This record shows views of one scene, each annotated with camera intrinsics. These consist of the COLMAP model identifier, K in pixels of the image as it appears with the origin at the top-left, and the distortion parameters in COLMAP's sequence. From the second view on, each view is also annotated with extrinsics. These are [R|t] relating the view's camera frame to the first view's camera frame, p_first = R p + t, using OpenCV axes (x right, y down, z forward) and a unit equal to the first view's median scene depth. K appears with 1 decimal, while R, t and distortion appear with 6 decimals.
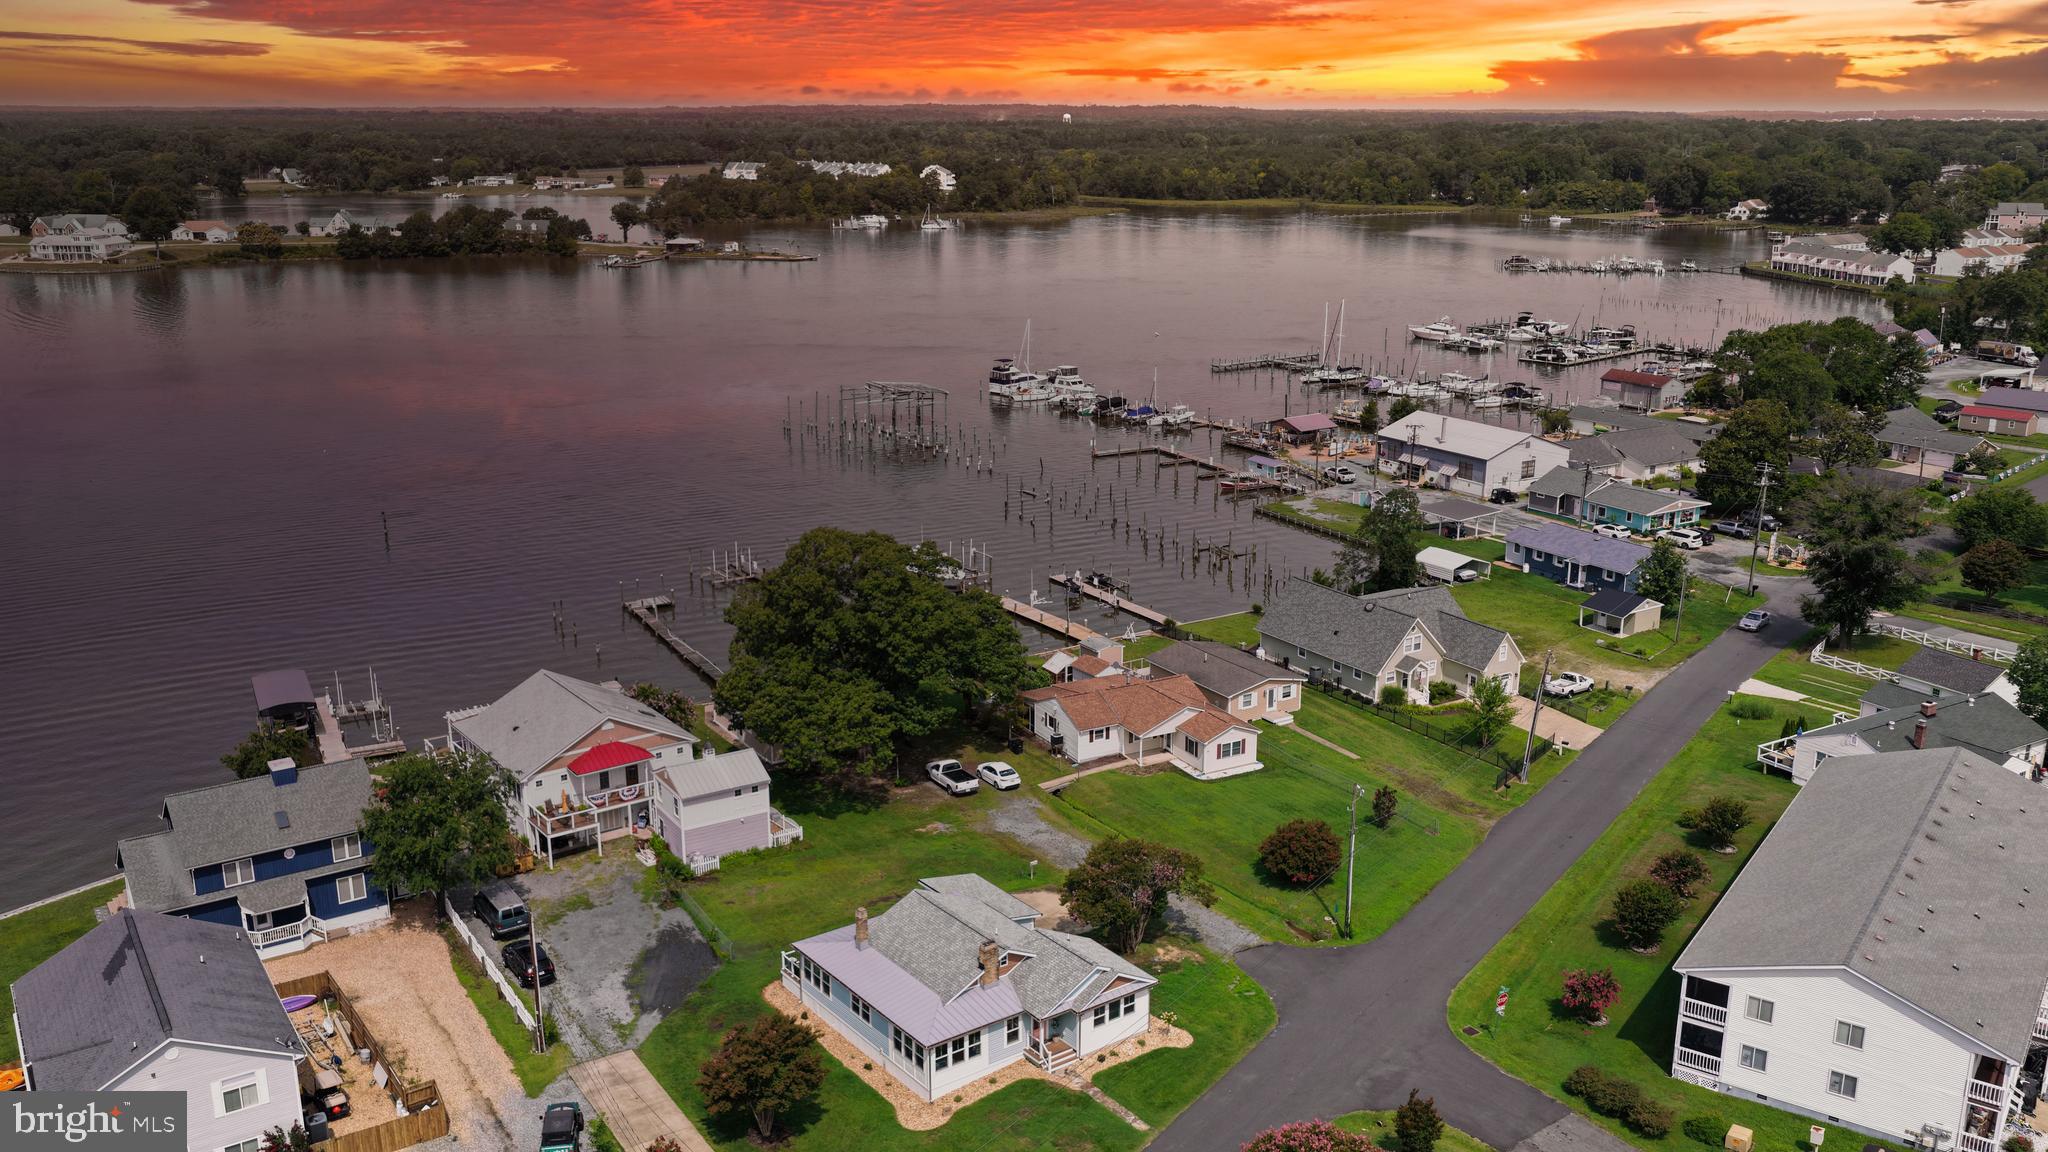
lens RADIAL K [[1692.4, 0, 1020.7], [0, 1692.4, 581.7], [0, 0, 1]] dist [-0.006111, 0.018282]
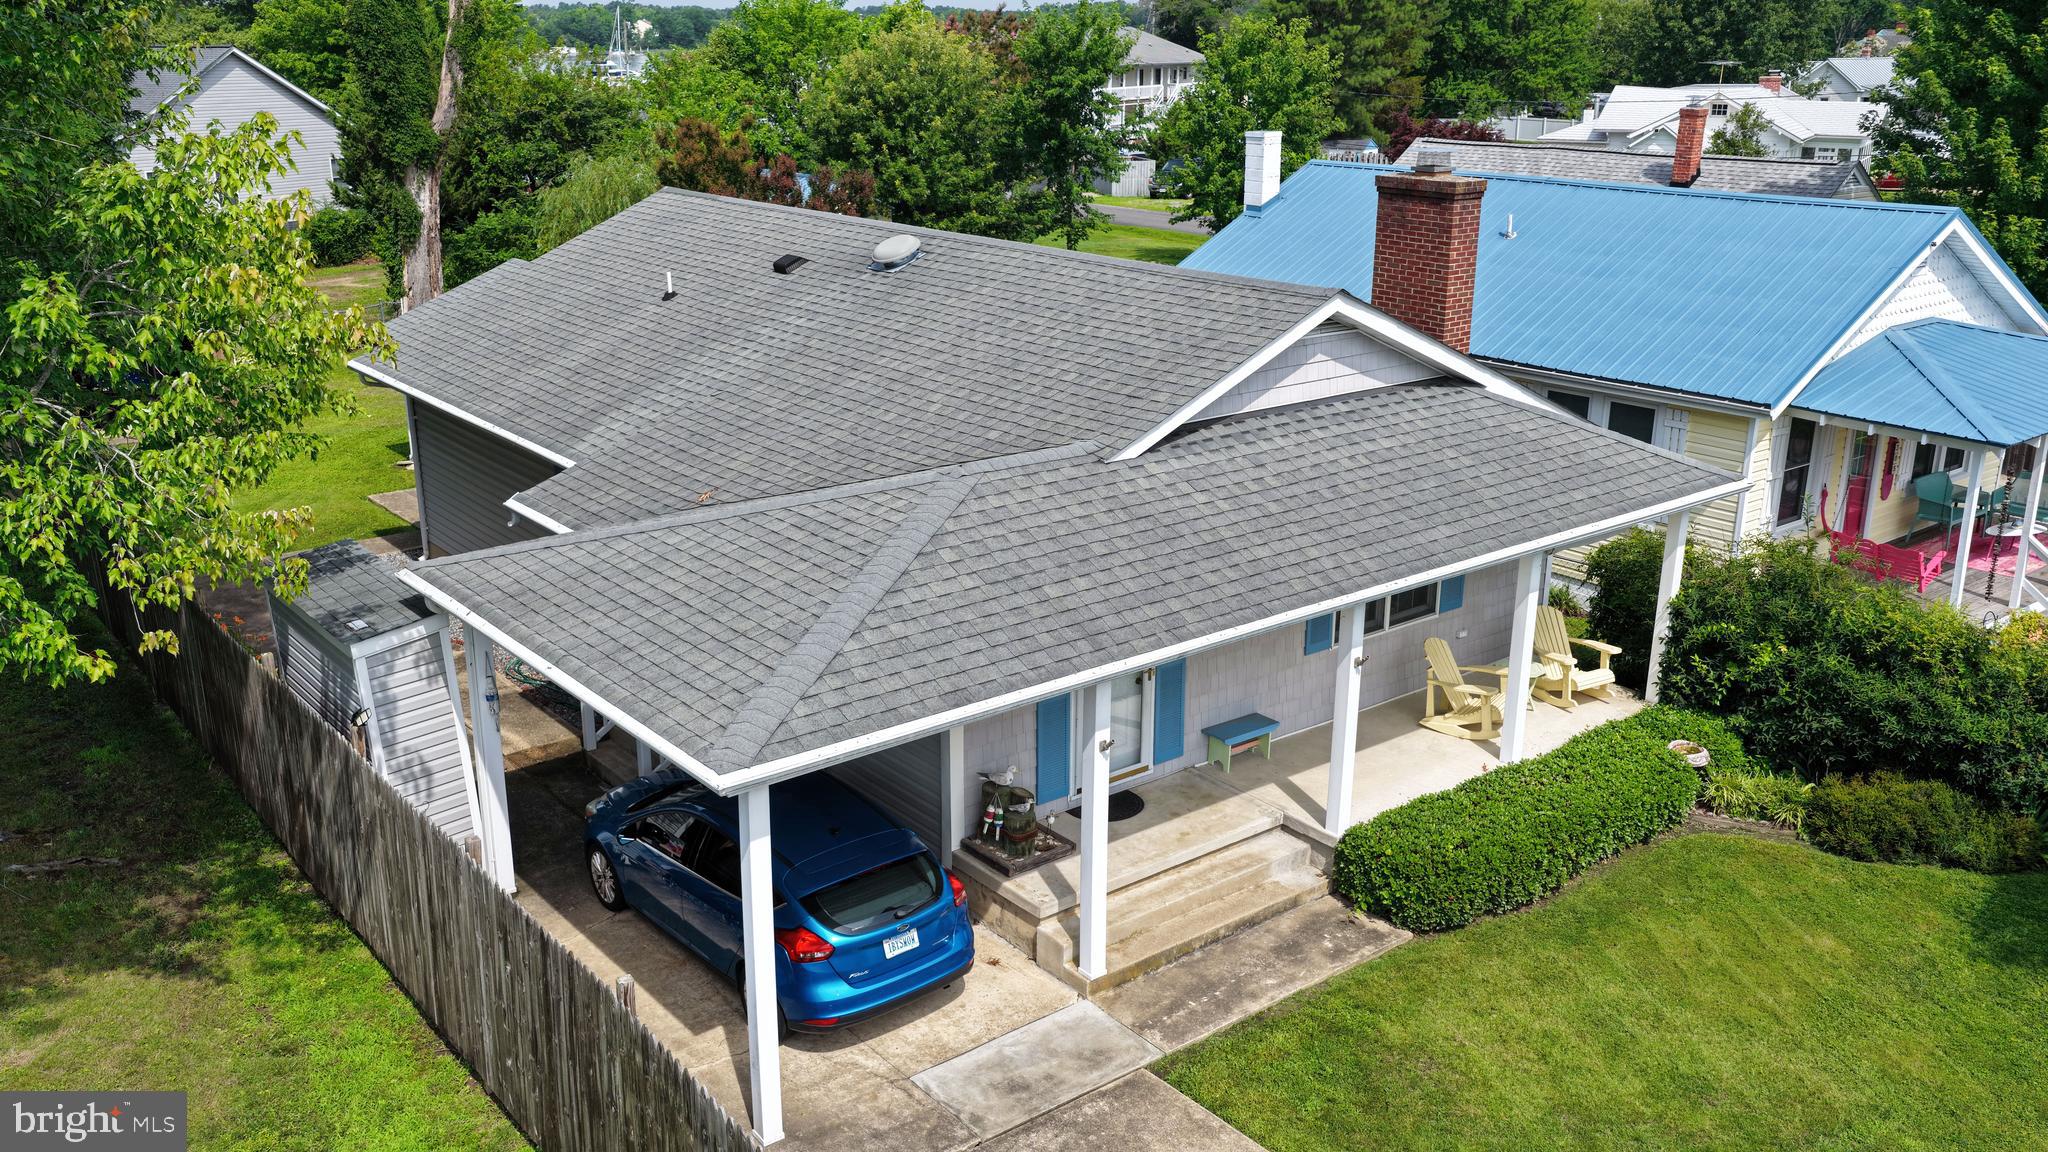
lens RADIAL K [[1692.4, 0, 1023.7], [0, 1692.4, 577.5], [0, 0, 1]] dist [-0.006111, 0.018282]
pose [[0.990852, -0.040880, 0.128614, 0.397340], [0.035662, 0.998455, 0.042612, 0.620814], [-0.130158, -0.037635, 0.990779, -0.377212]]
